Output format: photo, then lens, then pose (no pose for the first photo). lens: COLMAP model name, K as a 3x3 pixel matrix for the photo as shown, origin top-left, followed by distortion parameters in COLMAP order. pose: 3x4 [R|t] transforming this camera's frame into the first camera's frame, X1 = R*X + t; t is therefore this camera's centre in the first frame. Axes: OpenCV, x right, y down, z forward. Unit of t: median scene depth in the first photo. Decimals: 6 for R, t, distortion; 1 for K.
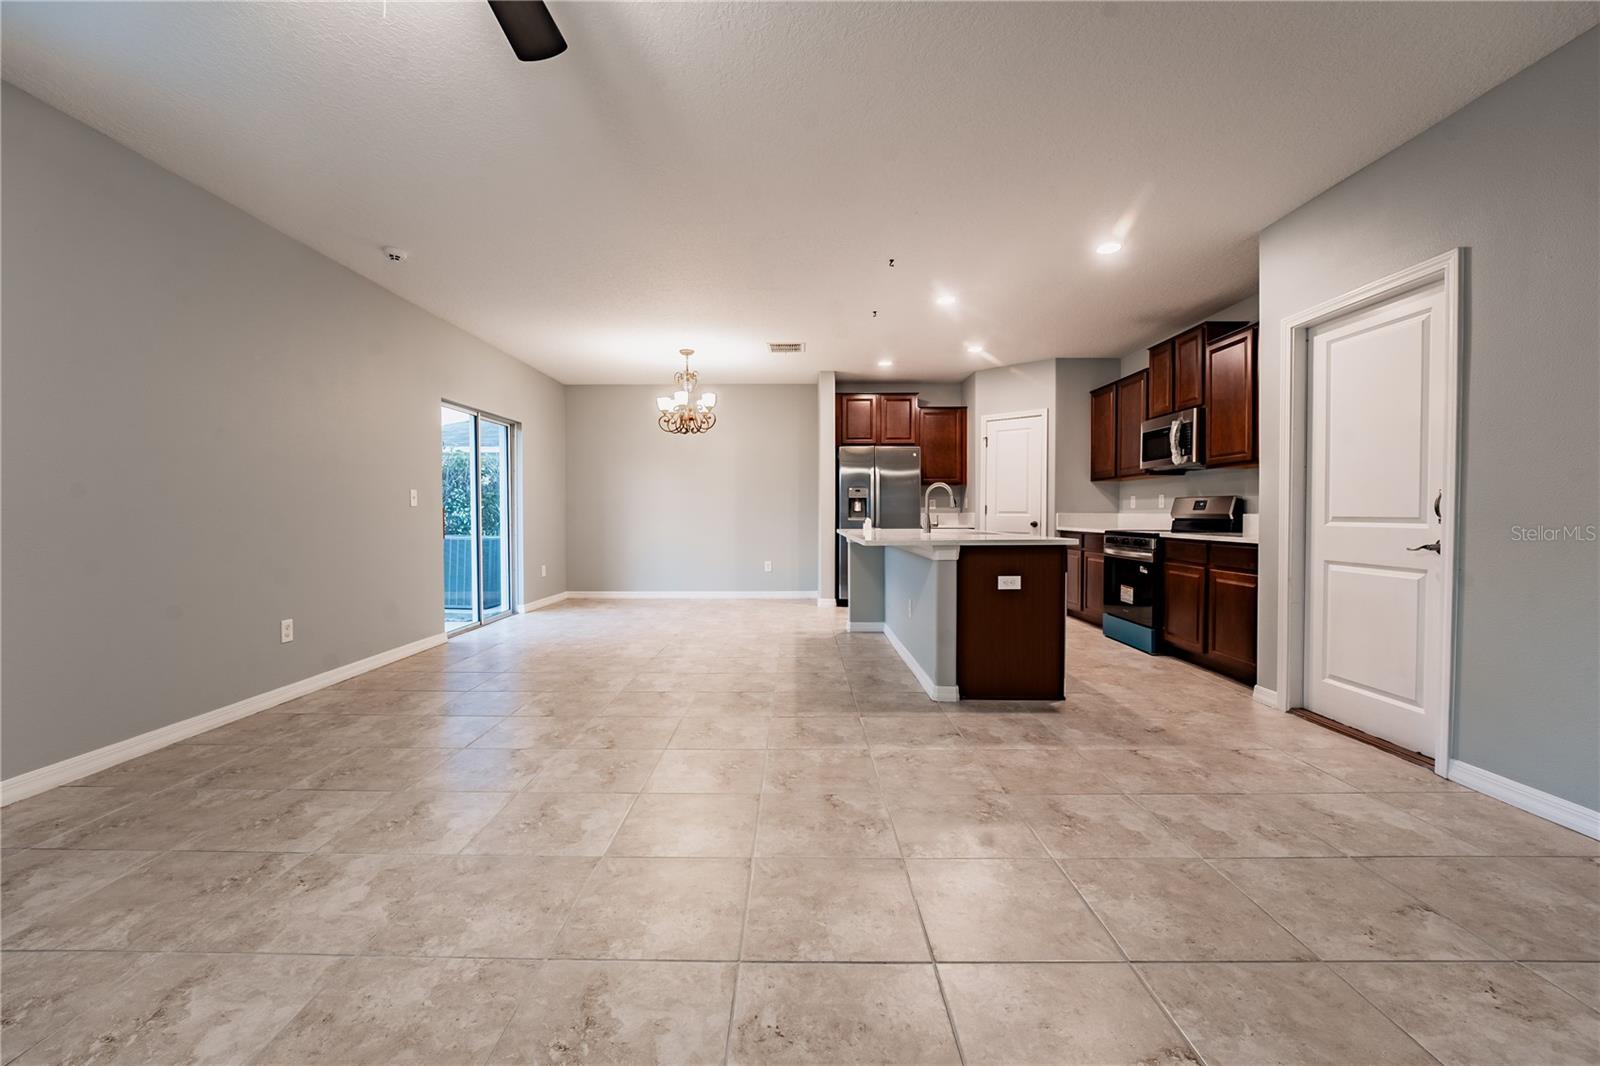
lens RADIAL K [[643.6, 0, 789.5], [0, 643.6, 524.4], [0, 0, 1]] dist [-0.019415, 0.003812]
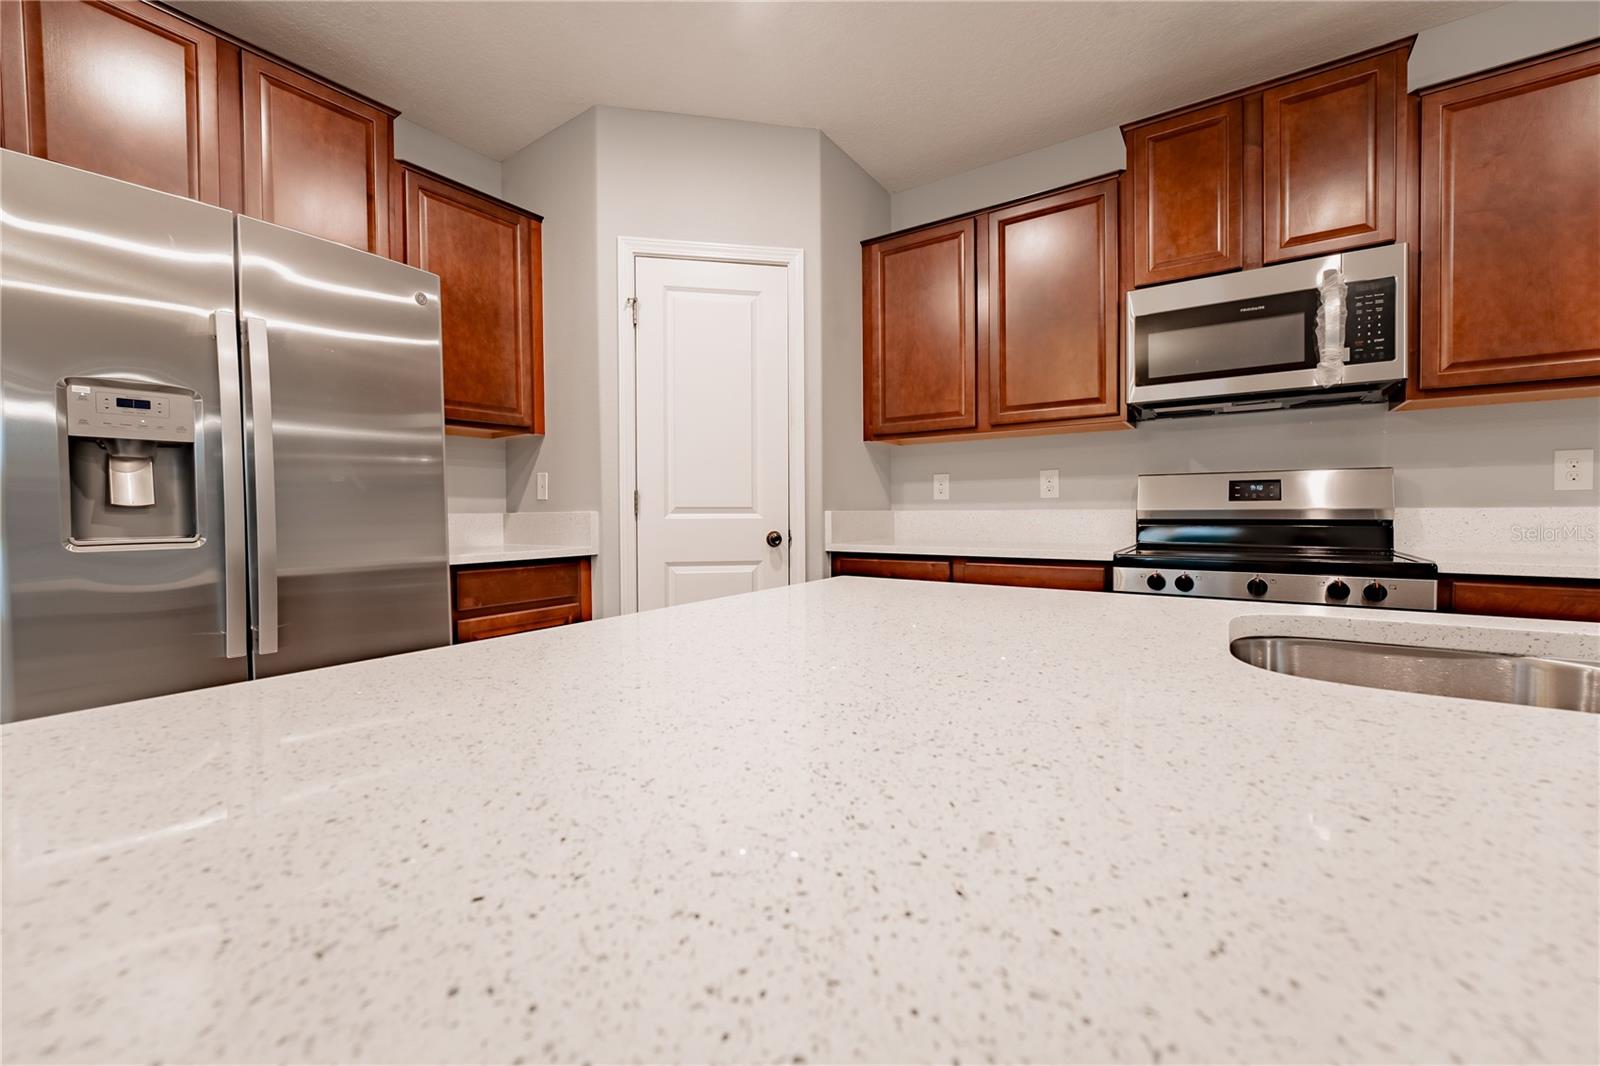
lens RADIAL K [[643.6, 0, 791.0], [0, 643.6, 524.3], [0, 0, 1]] dist [-0.019415, 0.003812]
pose [[0.566504, -0.021719, 0.823773, 0.095937], [0.022091, 0.999694, 0.011165, -0.020726], [-0.823763, 0.011873, 0.566810, 1.169046]]
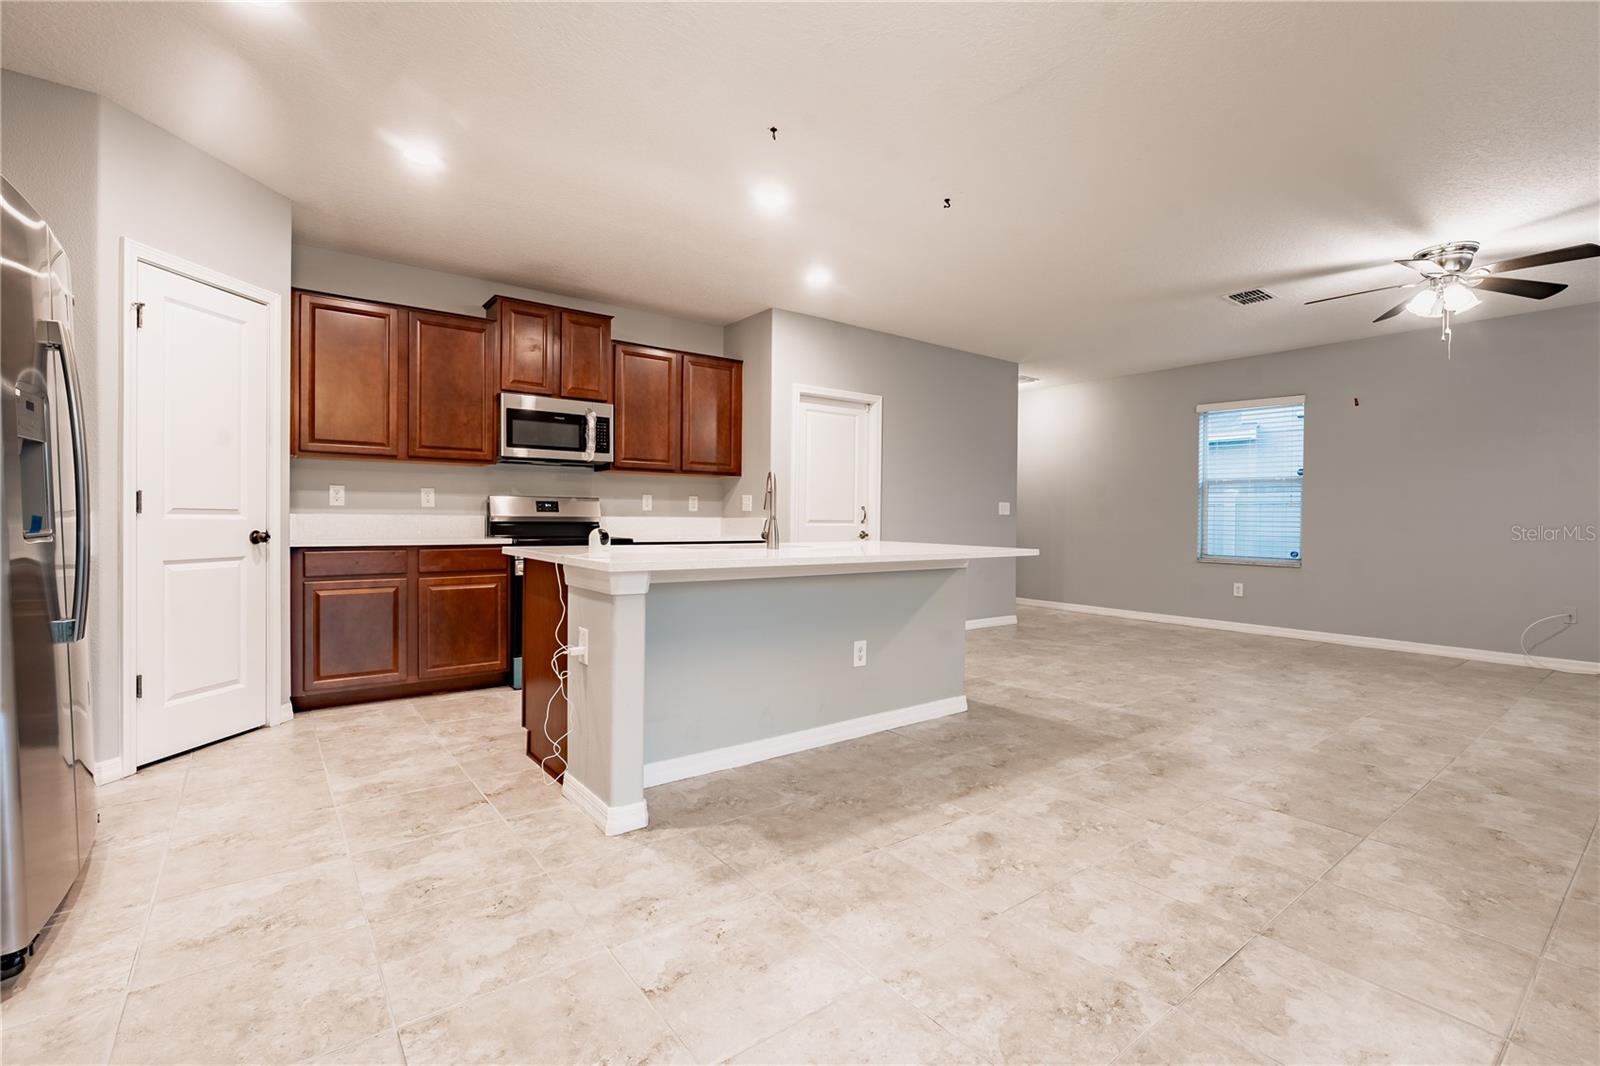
lens RADIAL K [[704.4, 0, 791.1], [0, 704.4, 530.1], [0, 0, 1]] dist [-0.014947, 0.002724]
pose [[-0.613571, -0.019995, 0.789386, -0.372486], [0.004313, 0.999580, 0.028672, -0.027338], [-0.789628, 0.020996, -0.613227, 1.529973]]
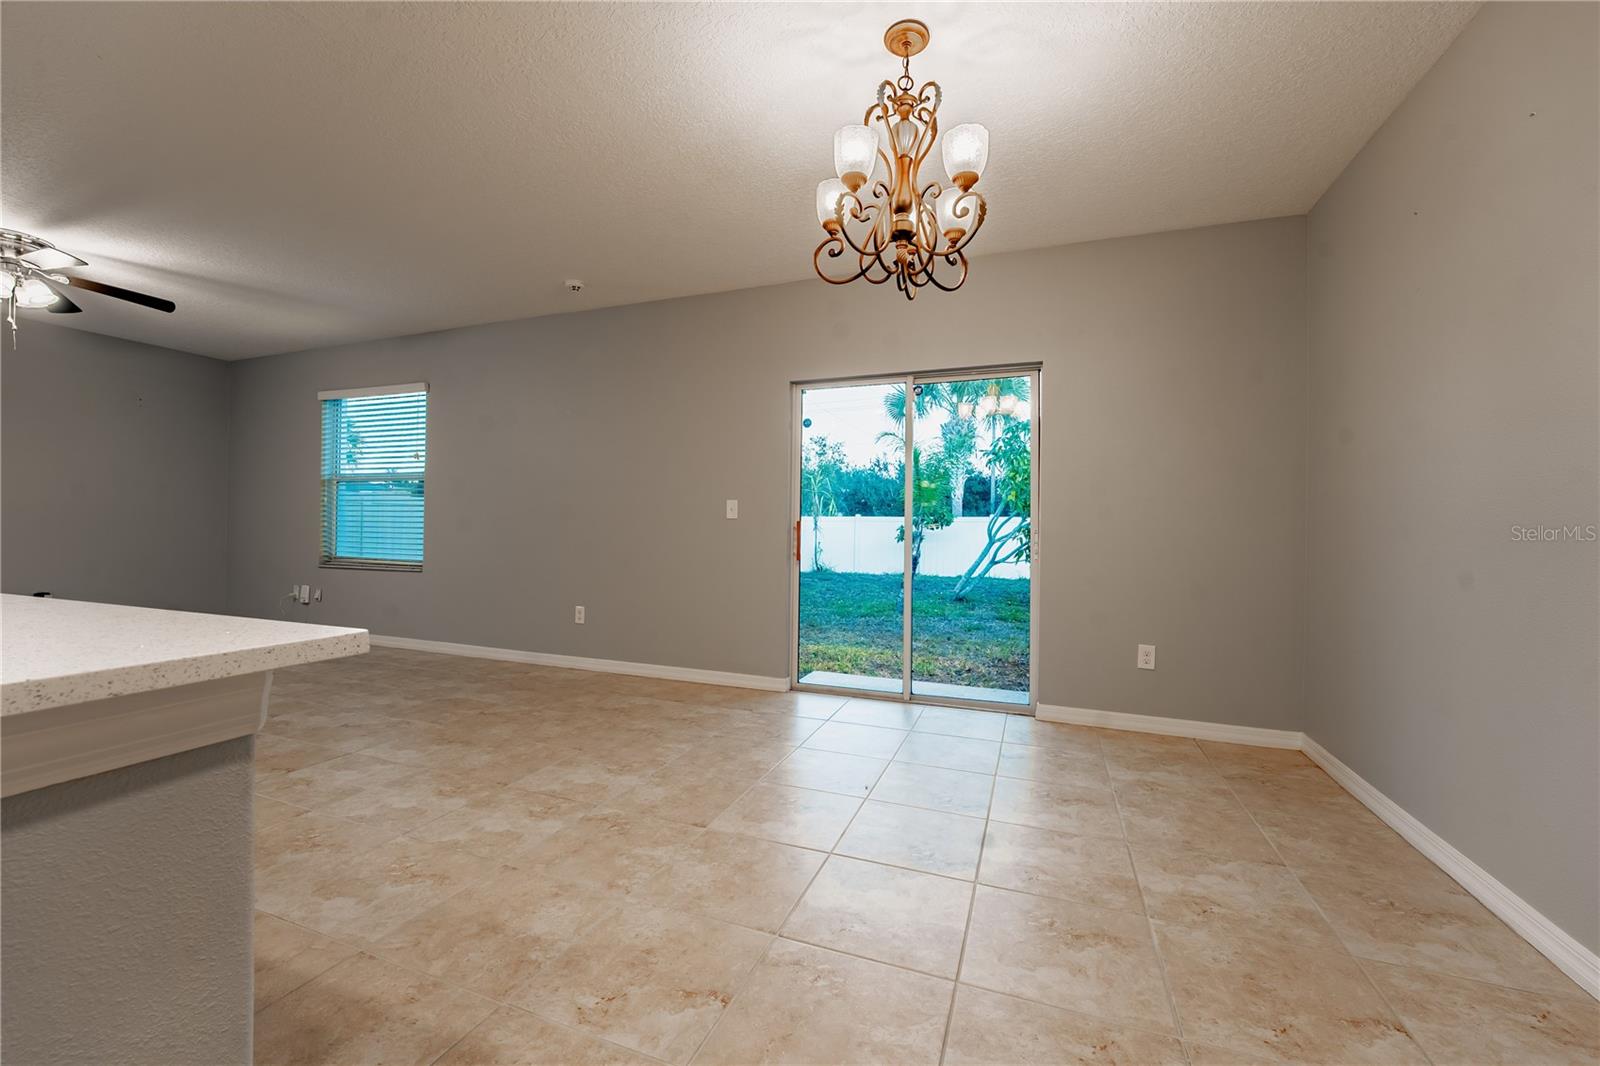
lens RADIAL K [[643.6, 0, 791.6], [0, 643.6, 525.3], [0, 0, 1]] dist [-0.019415, 0.003812]
pose [[-0.352109, -0.007312, -0.935930, 0.232273], [-0.029639, 0.999555, 0.003341, -0.026621], [0.935490, 0.028917, -0.352169, 1.513100]]
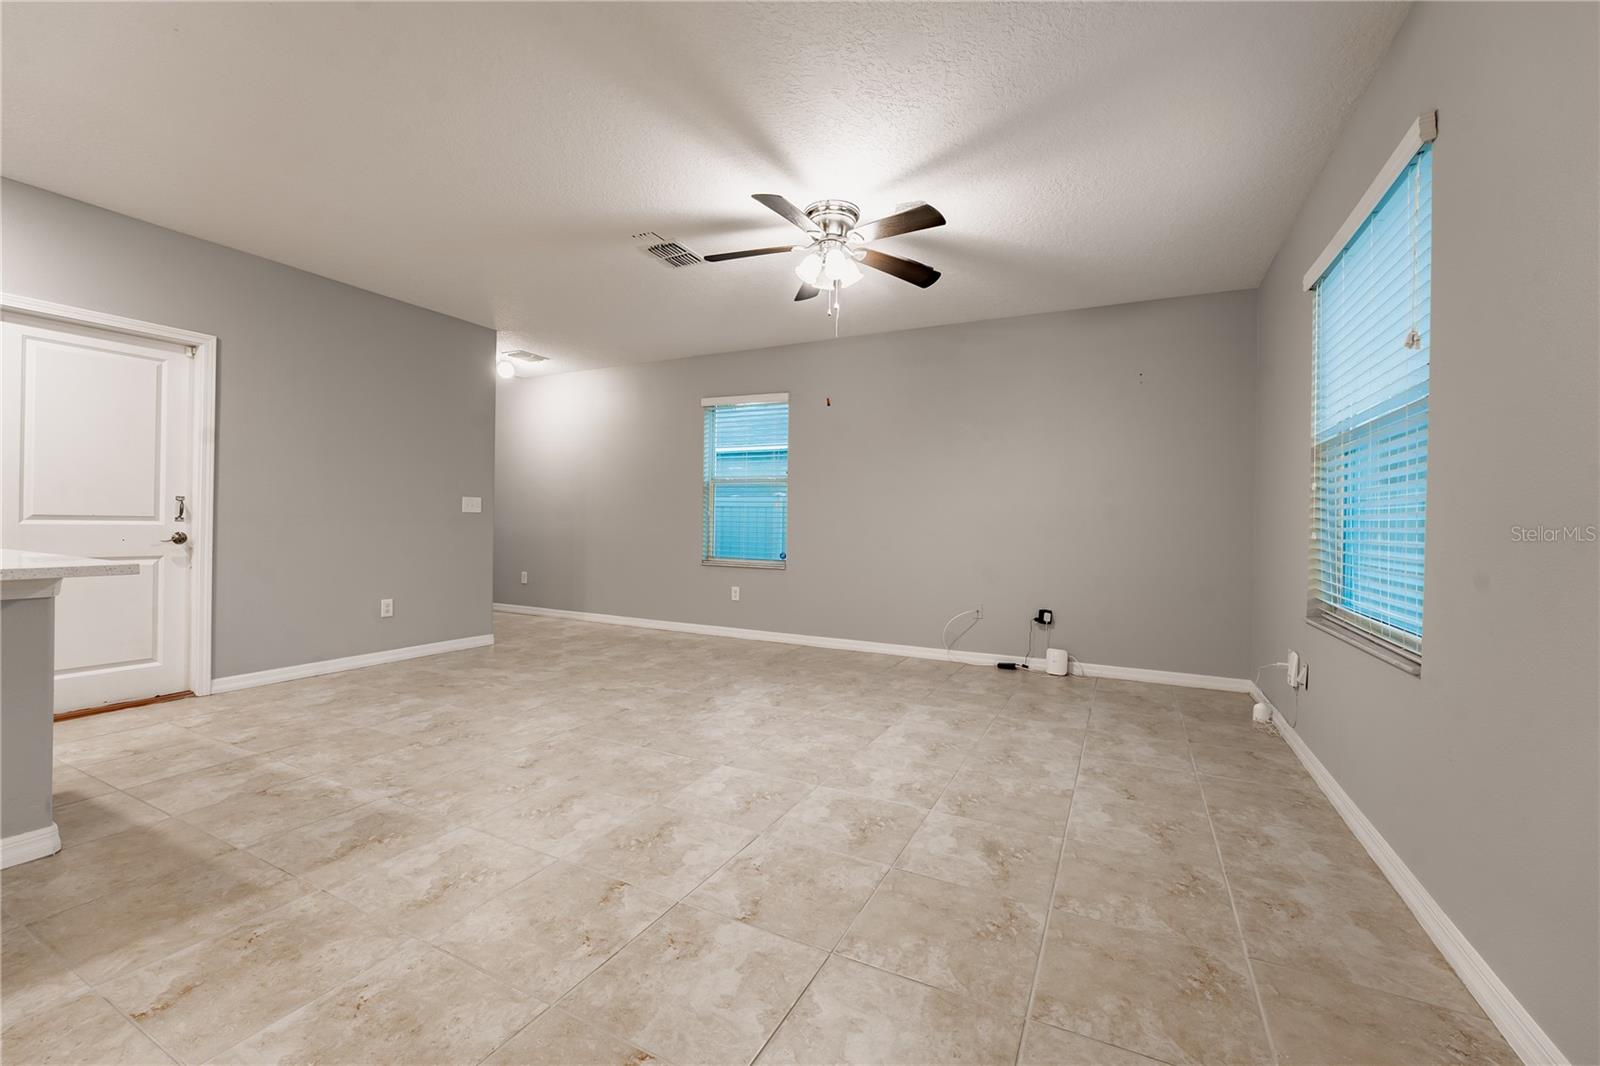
lens RADIAL K [[643.6, 0, 793.6], [0, 643.6, 537.0], [0, 0, 1]] dist [-0.019415, 0.003812]
pose [[-0.896128, -0.022217, 0.443239, -0.467841], [-0.008326, 0.999412, 0.033263, -0.014009], [-0.443718, 0.026118, -0.895786, 0.977136]]
